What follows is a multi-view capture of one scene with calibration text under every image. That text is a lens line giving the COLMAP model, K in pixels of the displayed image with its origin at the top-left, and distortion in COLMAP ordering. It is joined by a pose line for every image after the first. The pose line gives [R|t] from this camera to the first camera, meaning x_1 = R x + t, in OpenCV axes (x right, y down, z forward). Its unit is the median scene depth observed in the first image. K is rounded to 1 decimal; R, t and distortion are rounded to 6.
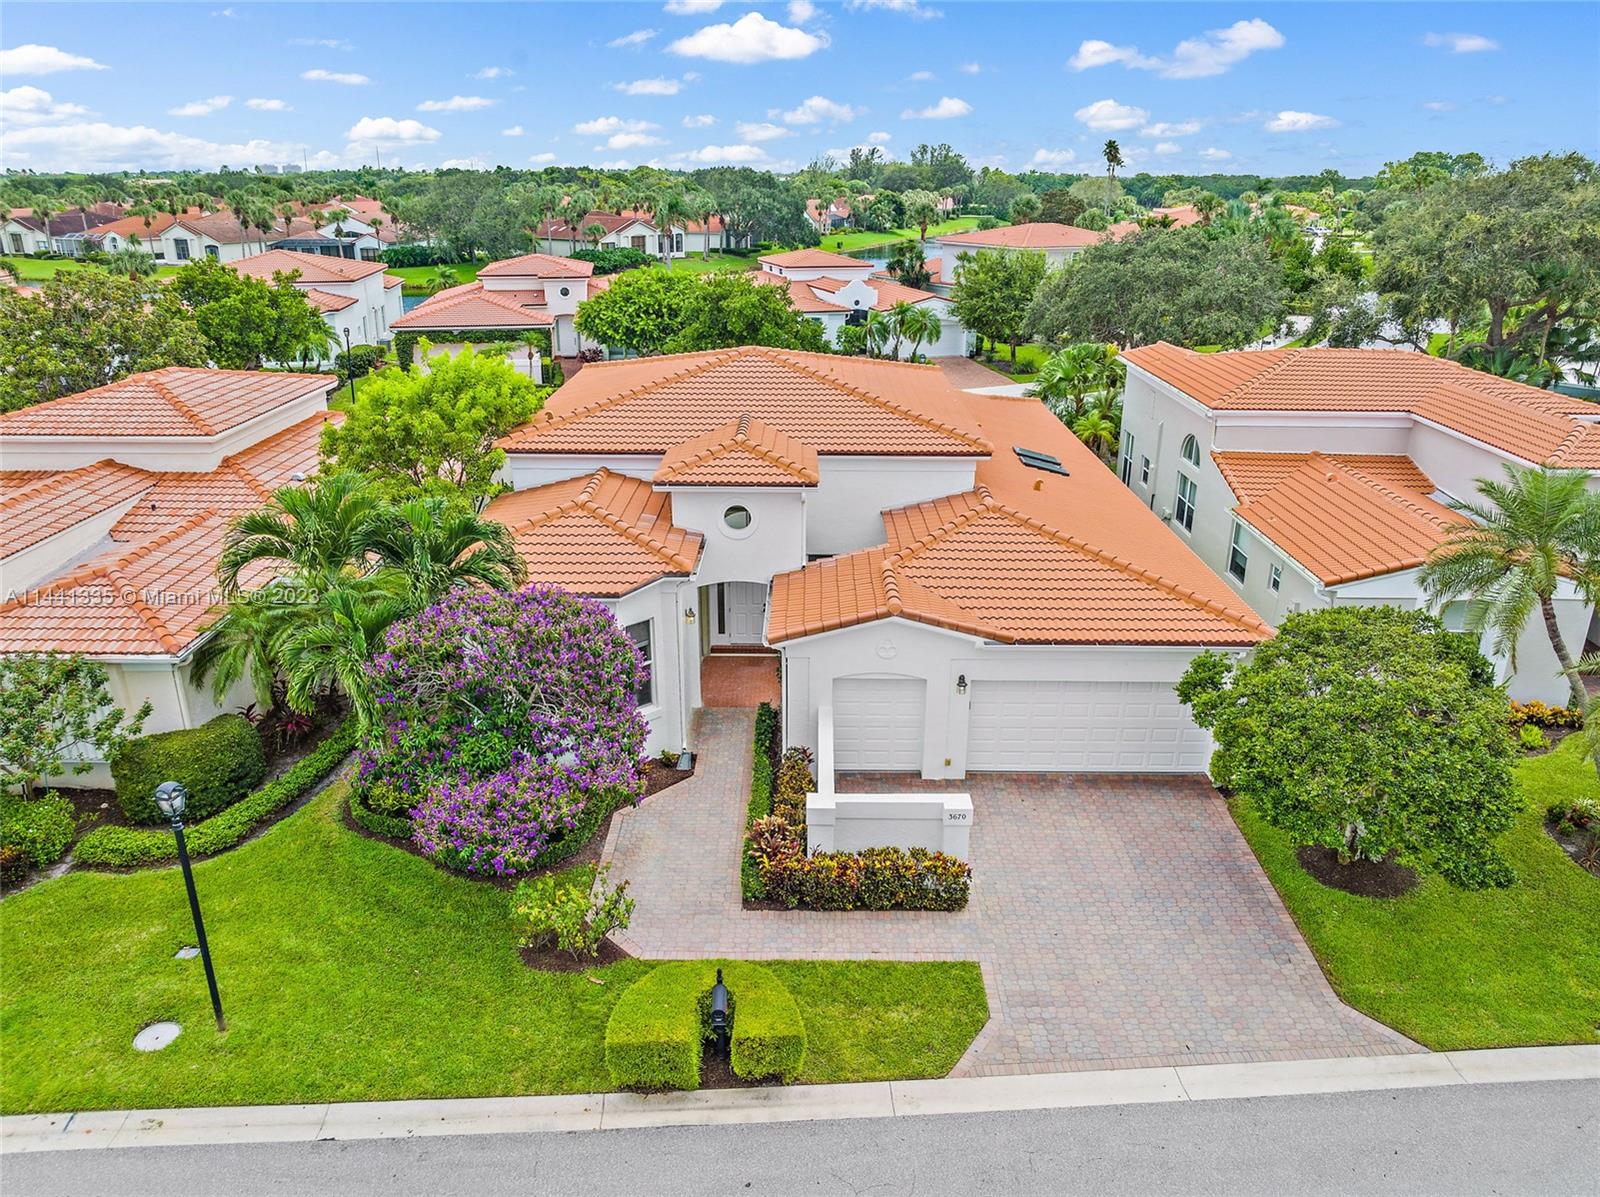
lens RADIAL K [[1113.6, 0, 800.0], [0, 1113.6, 598.5], [0, 0, 1]] dist [-0.032436, 0.001087]
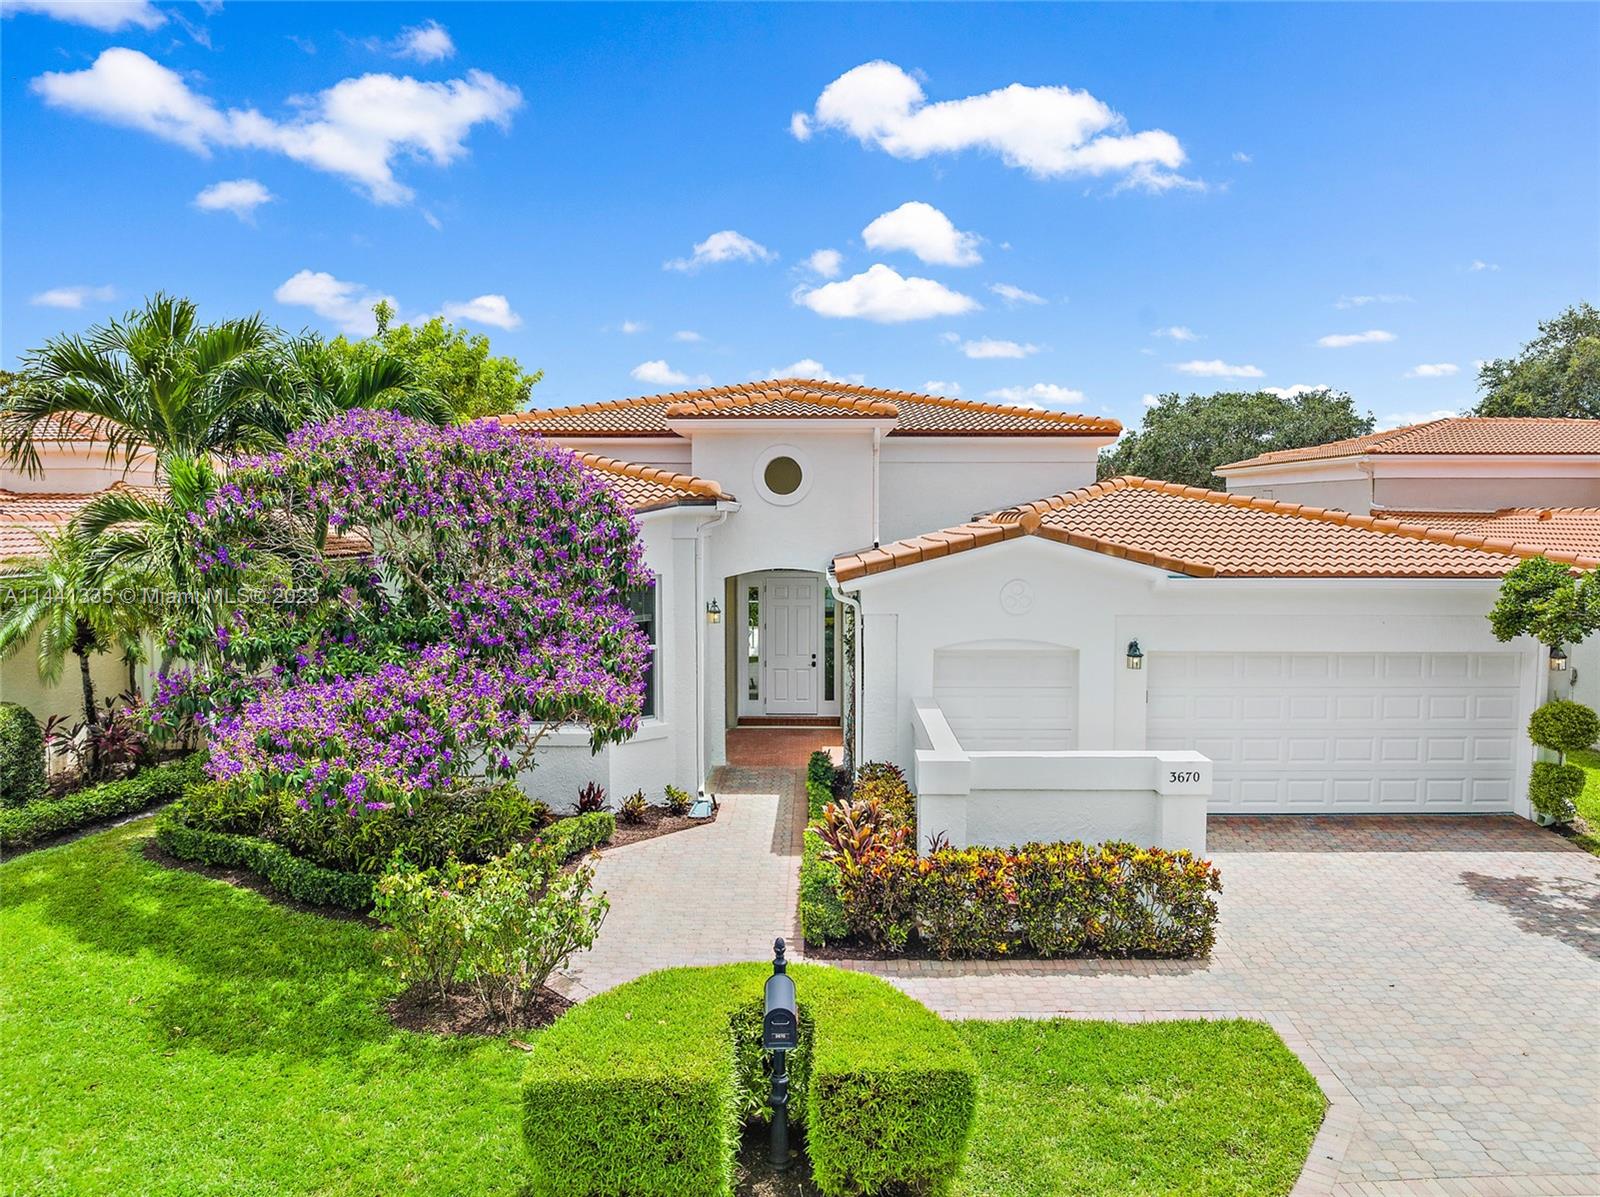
lens RADIAL K [[1140.3, 0, 800.0], [0, 1140.3, 598.5], [0, 0, 1]] dist [-0.067137, 0.042891]
pose [[0.999922, -0.006001, -0.010933, -0.047471], [0.002511, 0.955559, -0.294790, 0.275440], [0.012216, 0.294740, 0.955499, 0.413323]]
